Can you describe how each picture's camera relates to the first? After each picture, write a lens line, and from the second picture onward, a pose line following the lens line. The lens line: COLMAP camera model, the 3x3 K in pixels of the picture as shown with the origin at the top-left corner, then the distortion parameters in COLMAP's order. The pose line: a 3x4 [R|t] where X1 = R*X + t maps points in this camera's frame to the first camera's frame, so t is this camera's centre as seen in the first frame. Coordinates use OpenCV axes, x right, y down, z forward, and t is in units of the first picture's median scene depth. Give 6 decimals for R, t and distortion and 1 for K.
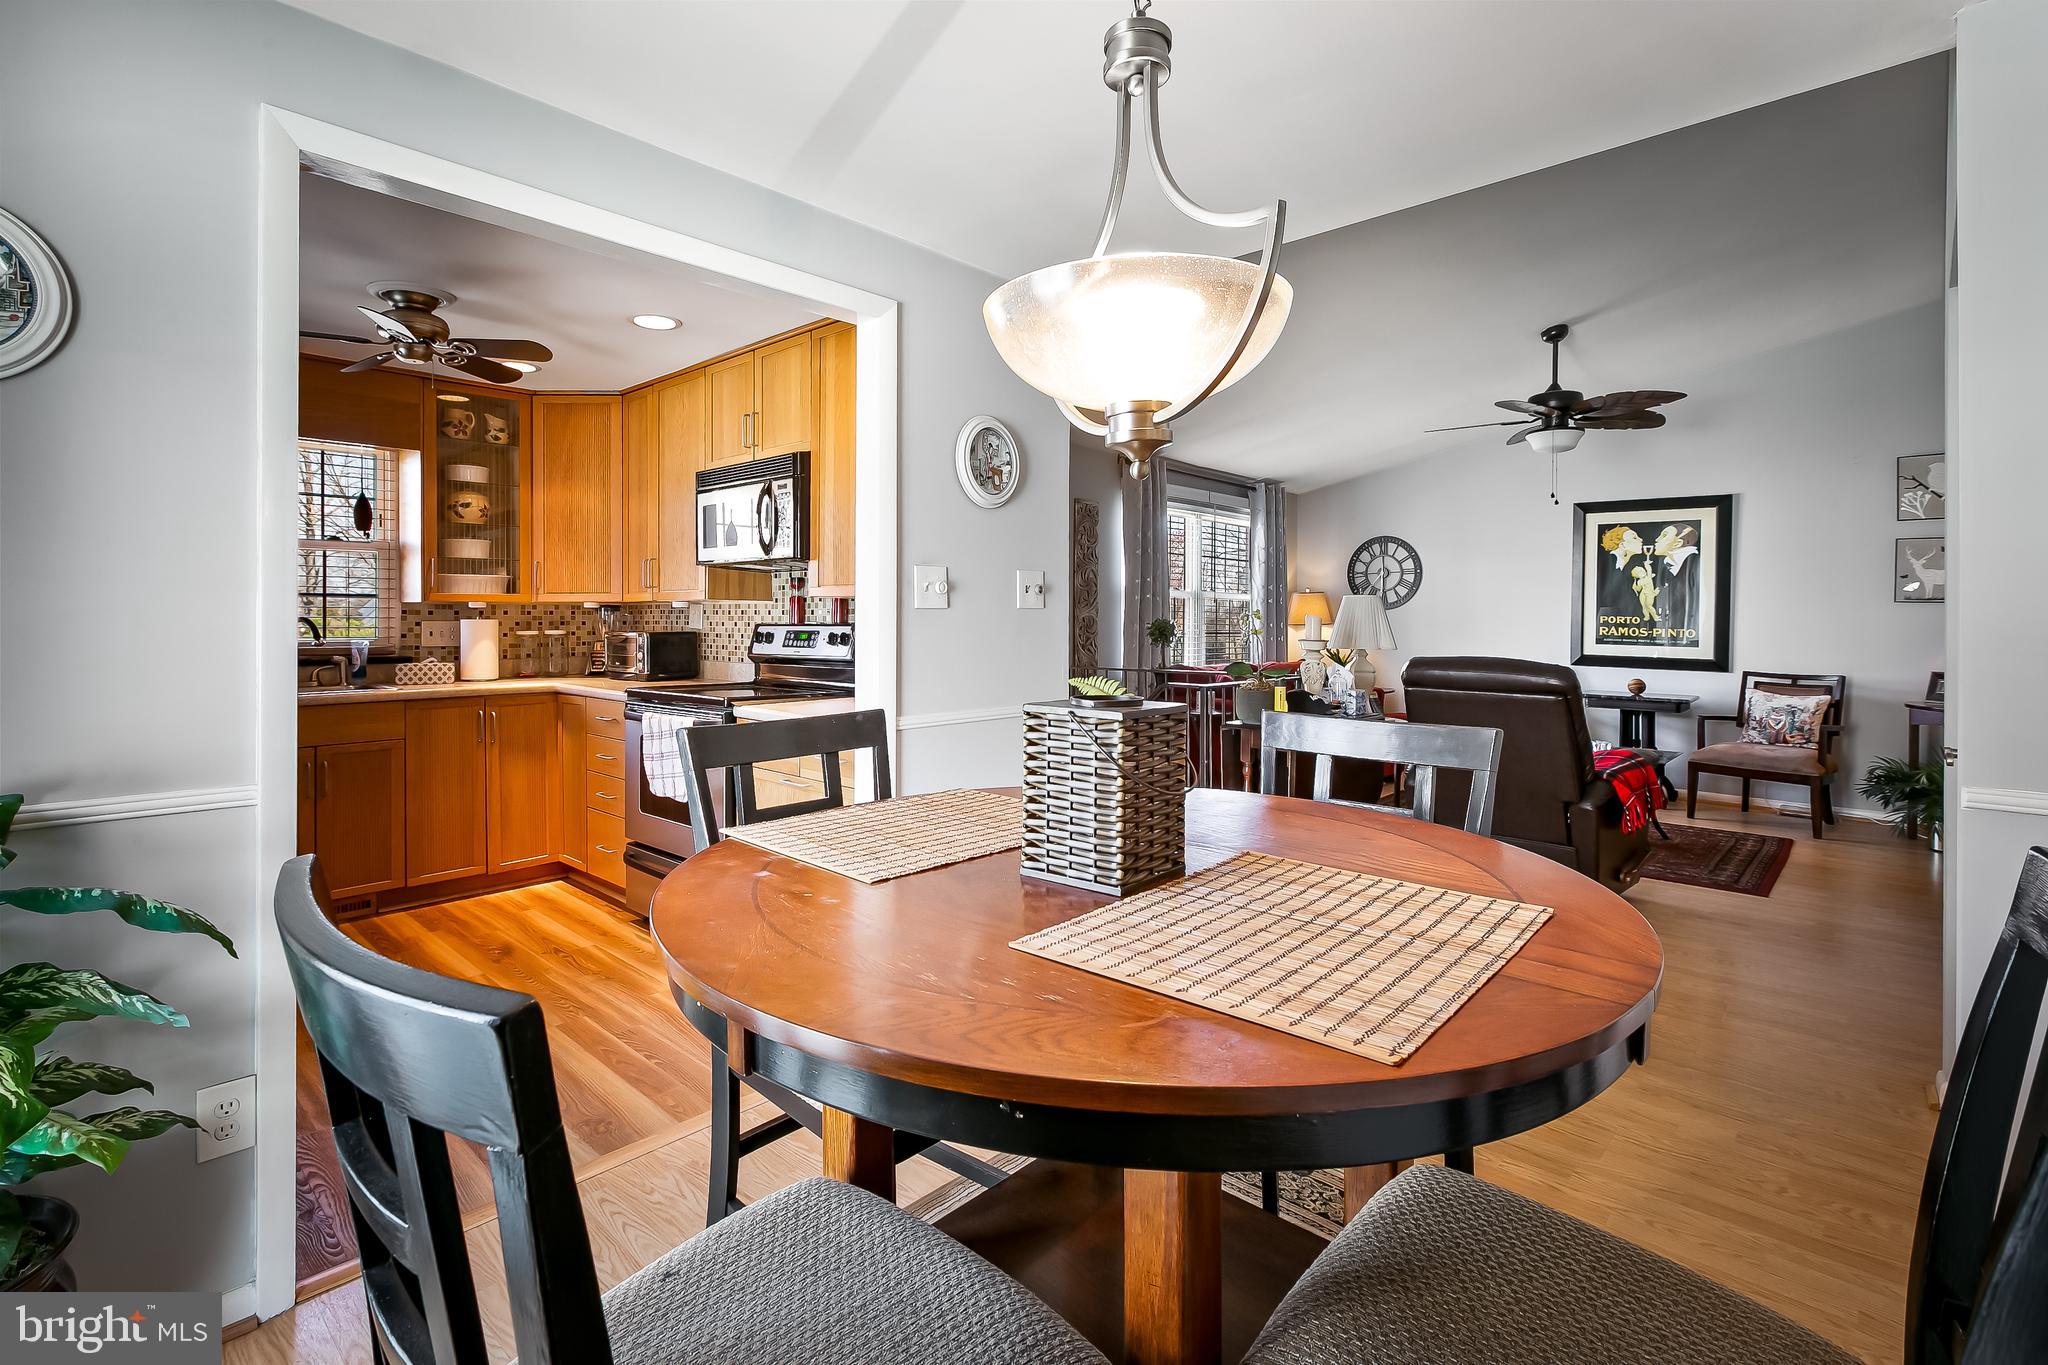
lens RADIAL K [[932.7, 0, 999.6], [0, 932.7, 624.1], [0, 0, 1]] dist [0.000384, 0.000048]
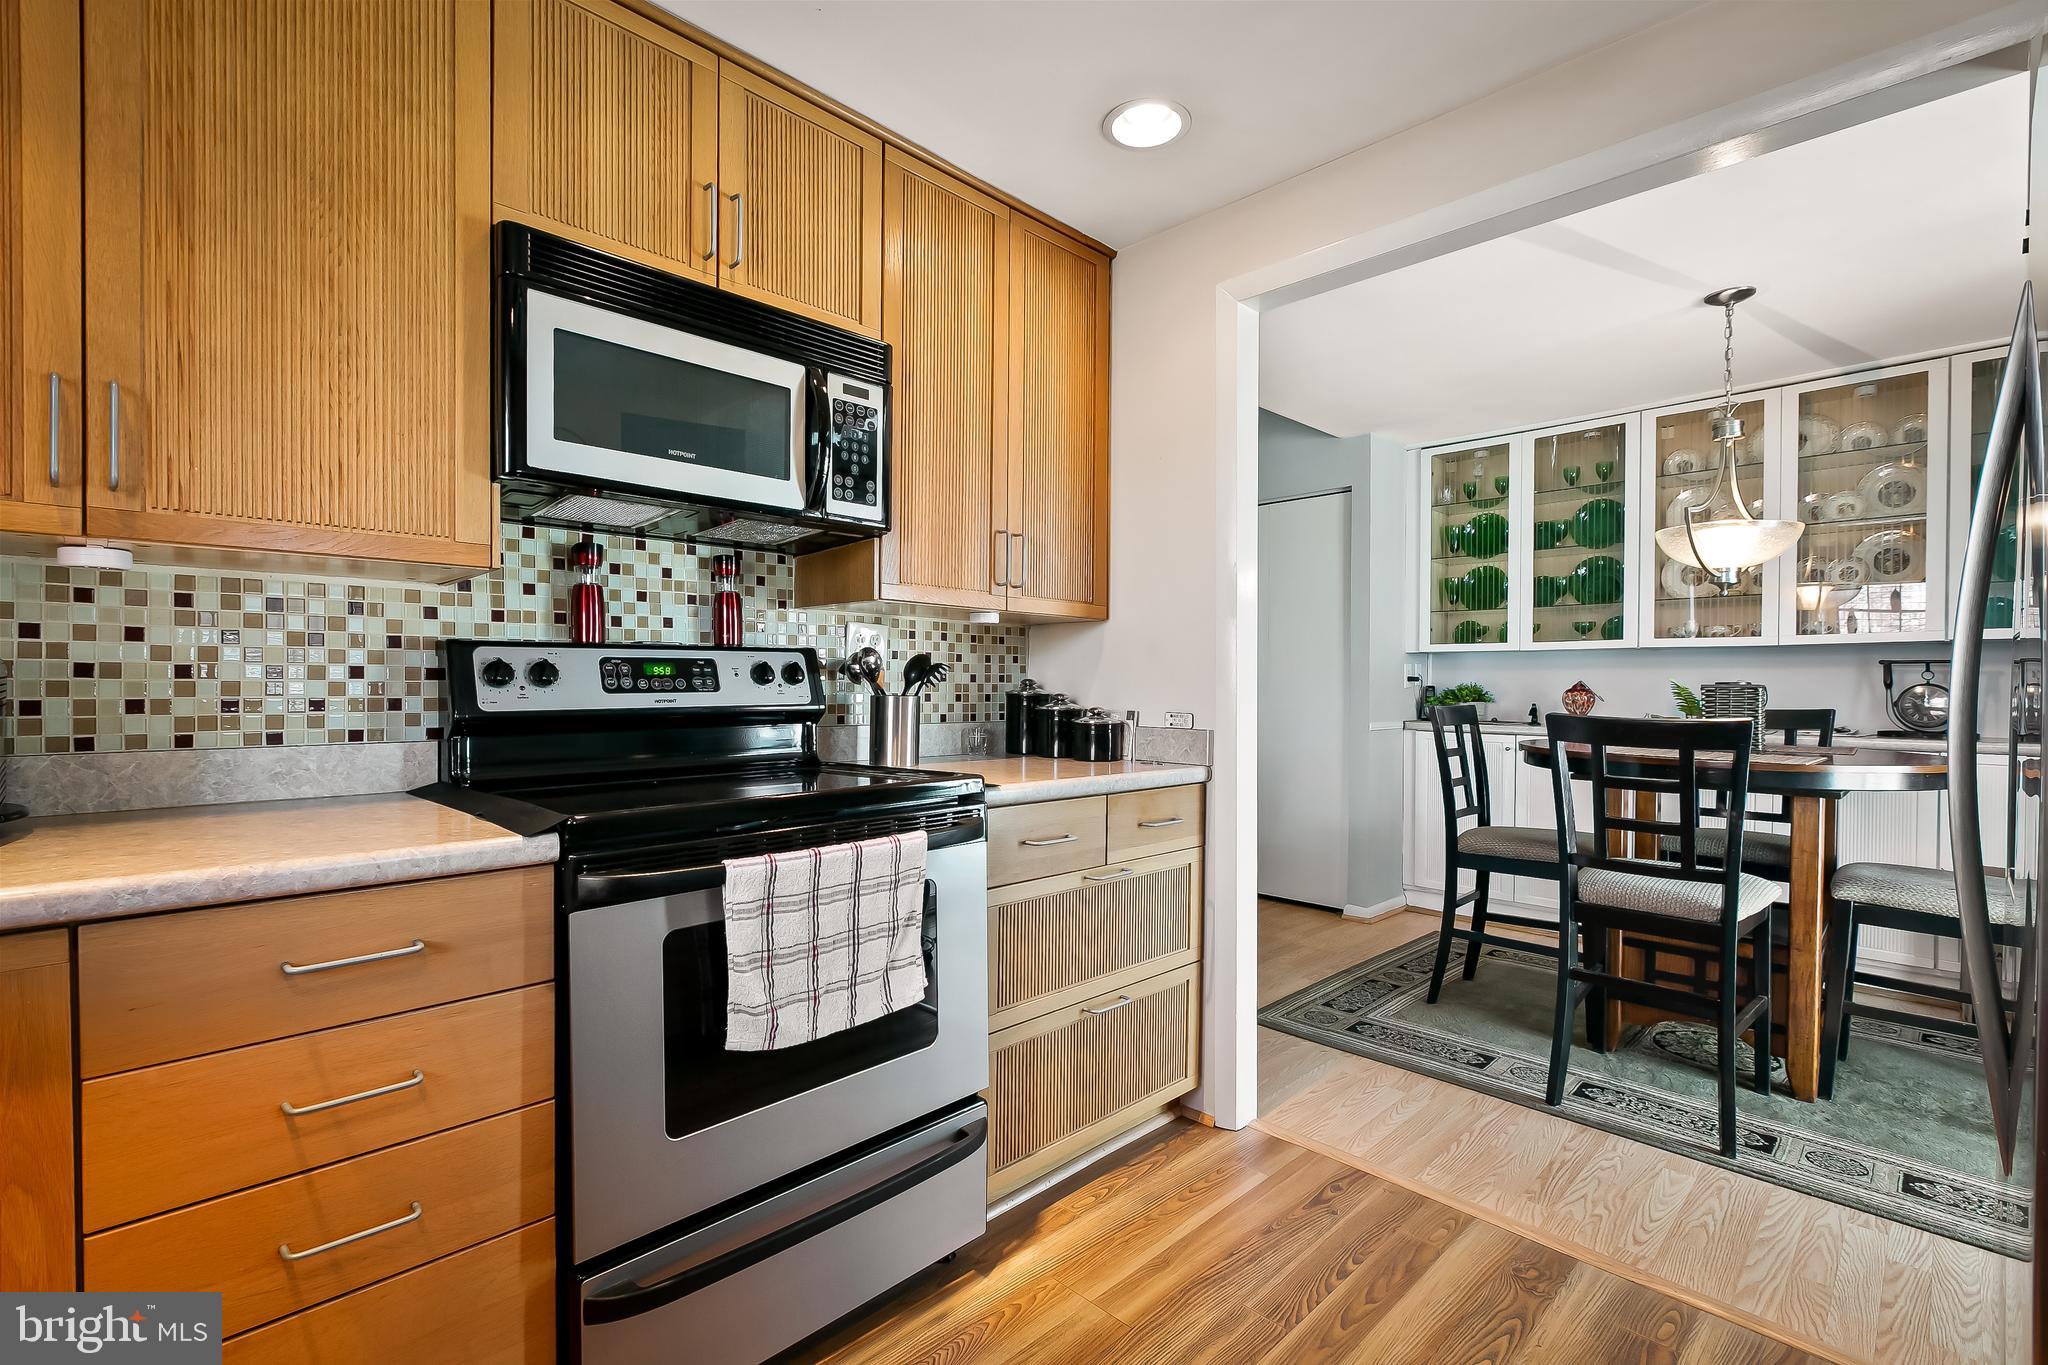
lens RADIAL K [[918.5, 0, 1021.9], [0, 918.5, 678.9], [0, 0, 1]] dist [0.000418, 0.000119]
pose [[0.041844, 0.002775, 0.999120, -0.613488], [0.004758, 0.999984, -0.002976, 0.018108], [-0.999113, 0.004878, 0.041830, 0.706630]]
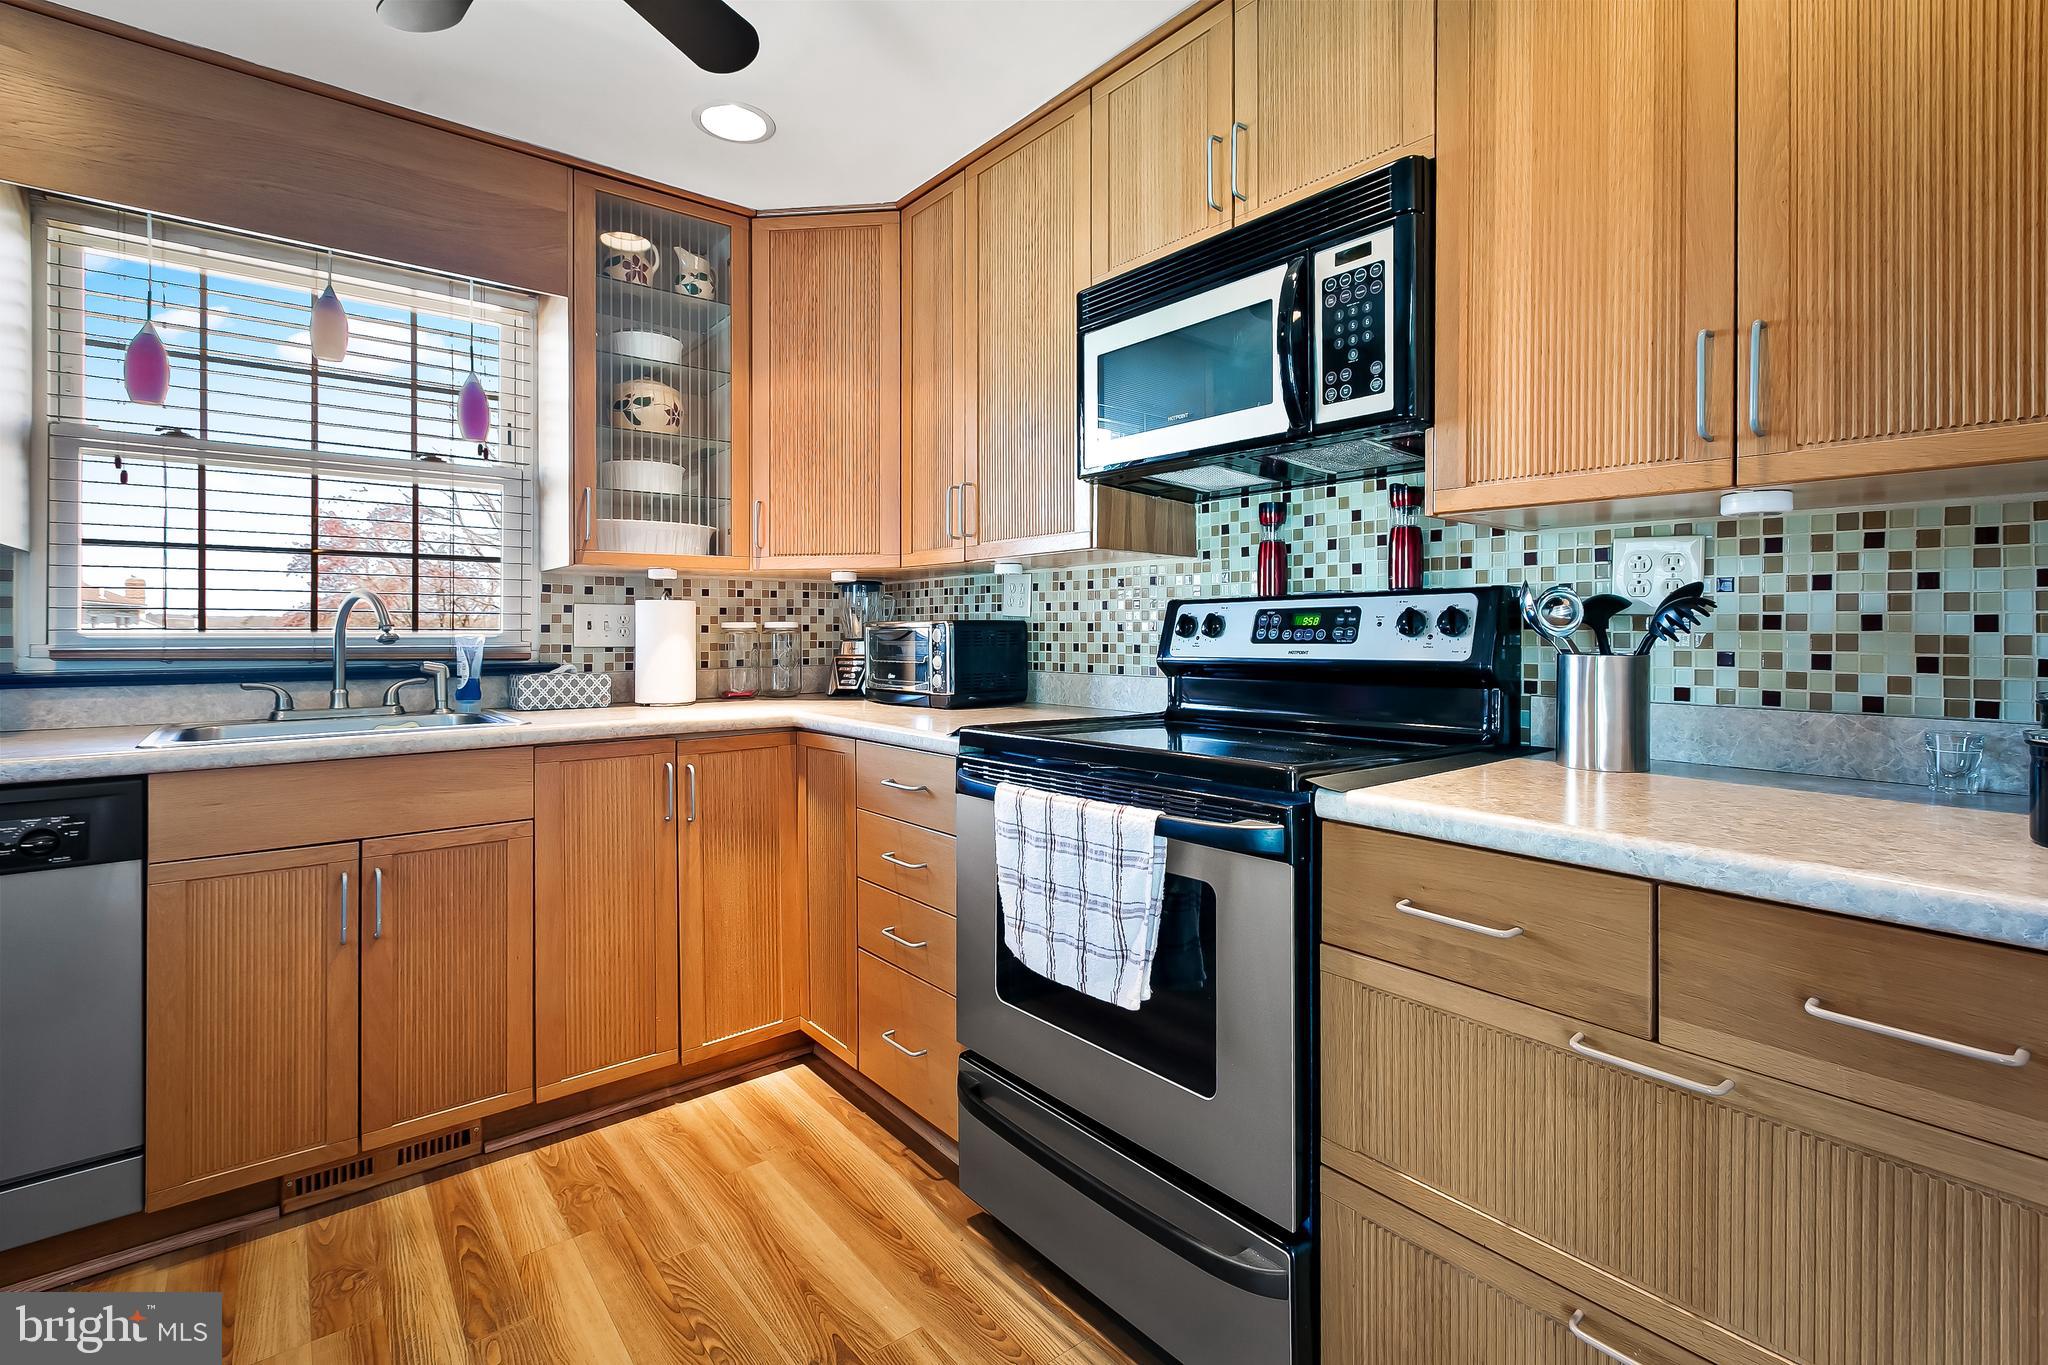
lens RADIAL K [[935.8, 0, 1030.5], [0, 935.8, 628.8], [0, 0, 1]] dist [-0.000287, 0.000009]
pose [[0.991528, -0.003746, -0.129836, -0.258472], [0.002495, 0.999949, -0.009800, 0.019471], [0.129866, 0.009393, 0.991487, 0.454565]]
